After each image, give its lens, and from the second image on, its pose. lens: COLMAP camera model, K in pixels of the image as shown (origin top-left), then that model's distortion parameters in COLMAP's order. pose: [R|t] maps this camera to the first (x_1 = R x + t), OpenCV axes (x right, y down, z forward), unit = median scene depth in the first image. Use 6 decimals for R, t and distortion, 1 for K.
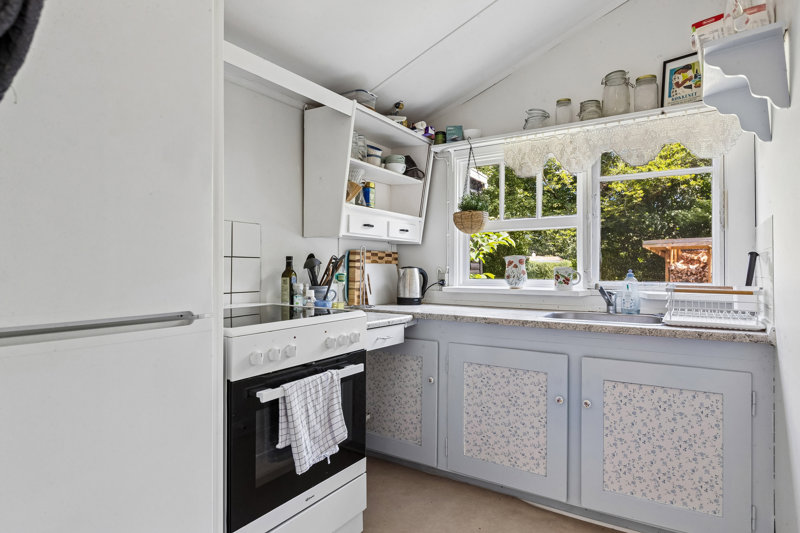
lens RADIAL K [[447.2, 0, 417.4], [0, 447.2, 263.8], [0, 0, 1]] dist [-0.003816, -0.002201]
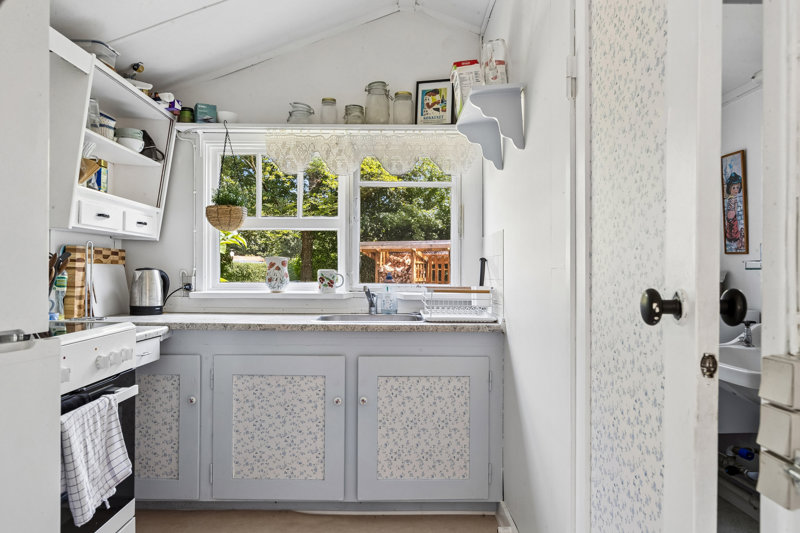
lens RADIAL K [[526.3, 0, 398.2], [0, 526.3, 269.4], [0, 0, 1]] dist [0.006801, -0.001268]
pose [[0.841682, 0.005247, 0.539948, -0.180284], [-0.010141, 0.999930, 0.006091, -0.001735], [-0.539879, -0.010602, 0.841676, -0.063727]]
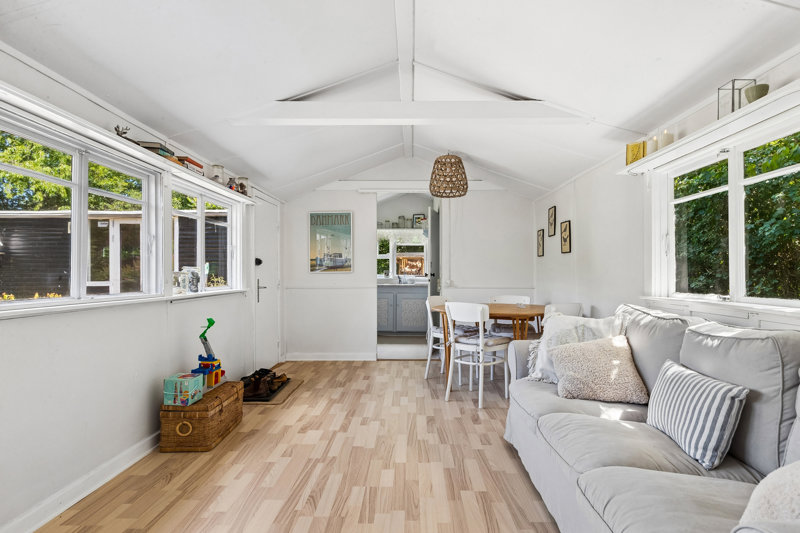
lens RADIAL K [[443.6, 0, 402.5], [0, 443.6, 269.7], [0, 0, 1]] dist [0.002441, 0.000291]
pose [[0.859039, 0.004826, 0.511887, -1.391619], [-0.009421, 0.999935, 0.006382, -0.024630], [-0.511823, -0.010305, 0.859029, -2.094898]]
